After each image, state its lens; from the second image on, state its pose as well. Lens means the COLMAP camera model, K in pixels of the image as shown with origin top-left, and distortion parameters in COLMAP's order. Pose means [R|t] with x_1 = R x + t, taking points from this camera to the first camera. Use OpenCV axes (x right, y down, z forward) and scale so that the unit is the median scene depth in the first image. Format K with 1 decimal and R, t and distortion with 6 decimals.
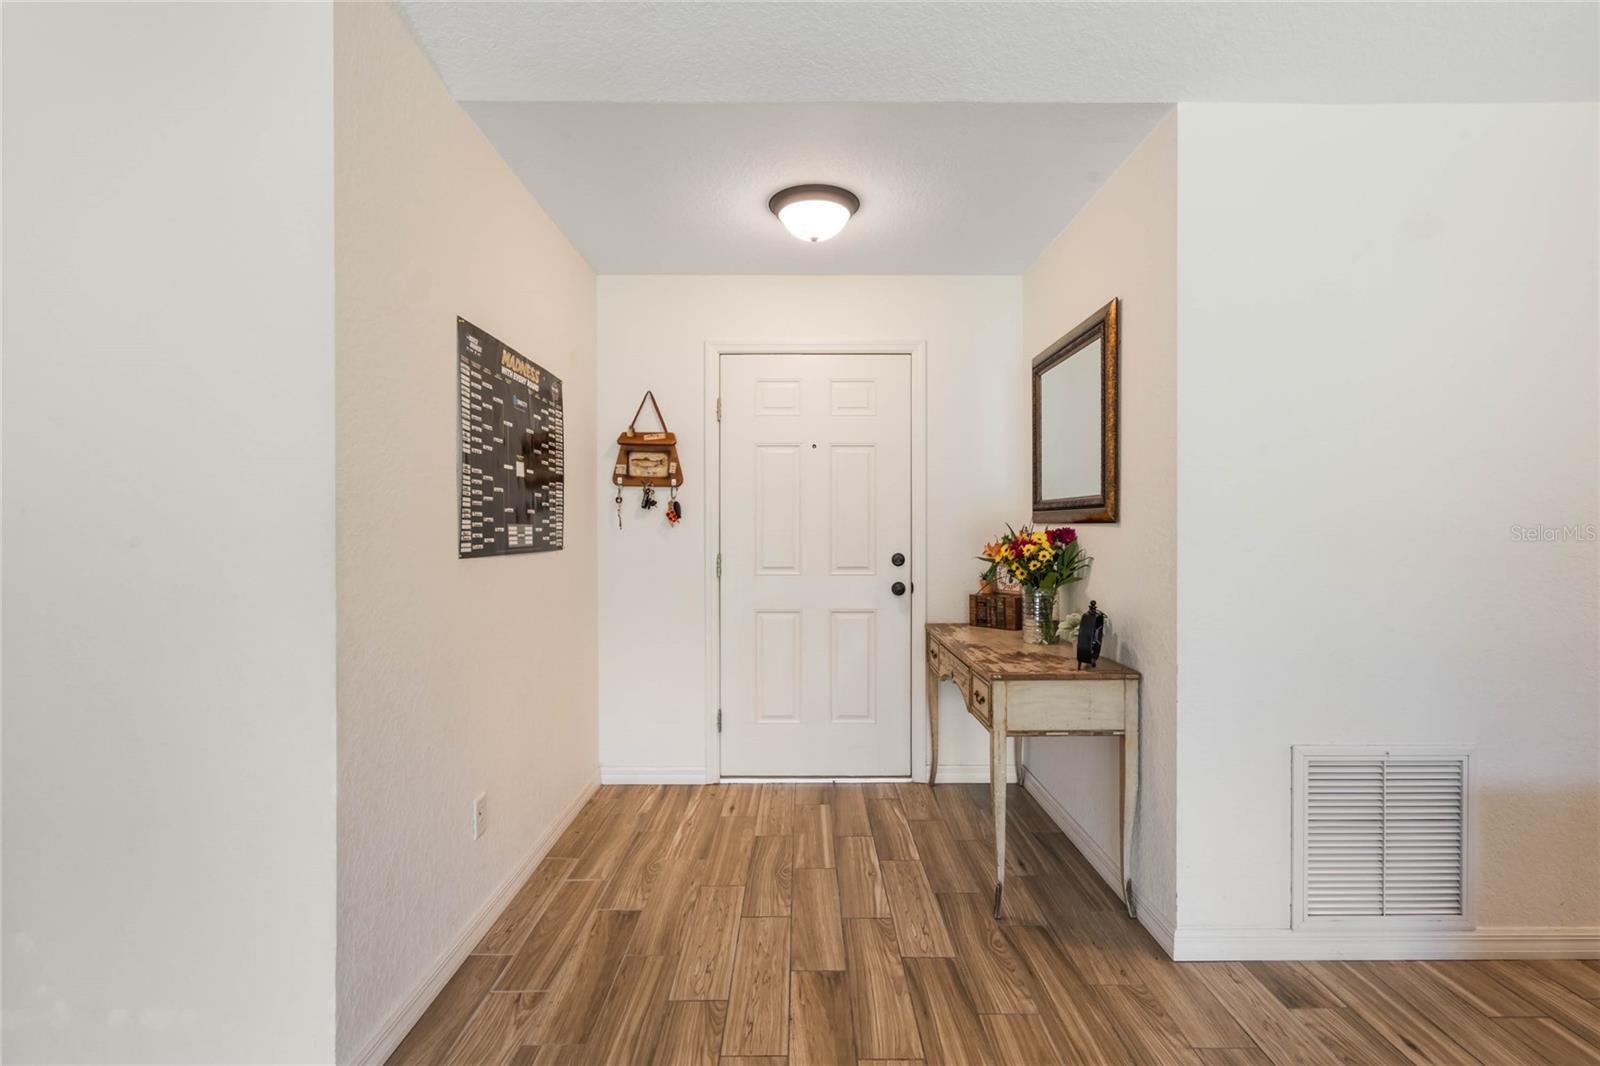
lens RADIAL K [[743.8, 0, 798.6], [0, 743.8, 540.9], [0, 0, 1]] dist [0.000571, -0.000139]
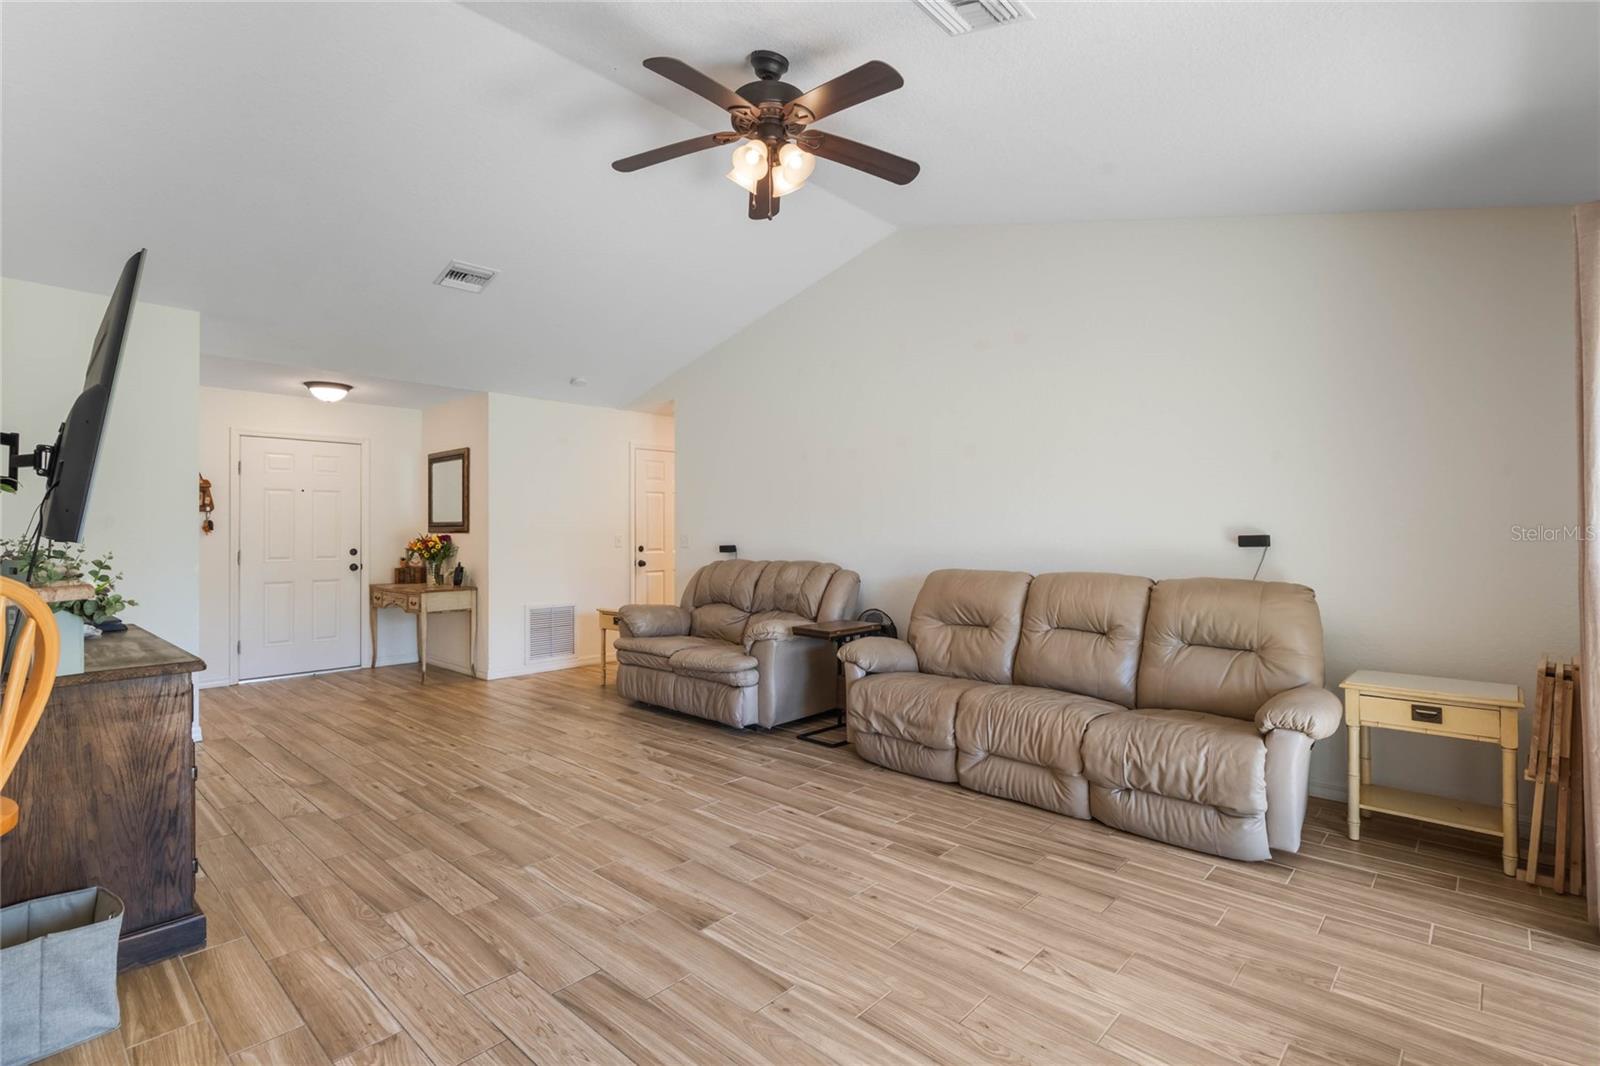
lens RADIAL K [[783.8, 0, 789.2], [0, 783.8, 516.4], [0, 0, 1]] dist [0.001594, -0.001370]
pose [[0.699329, 0.011761, 0.714703, -0.602210], [0.015355, 0.999387, -0.031471, 0.017091], [-0.714635, 0.032983, 0.698720, -1.387381]]
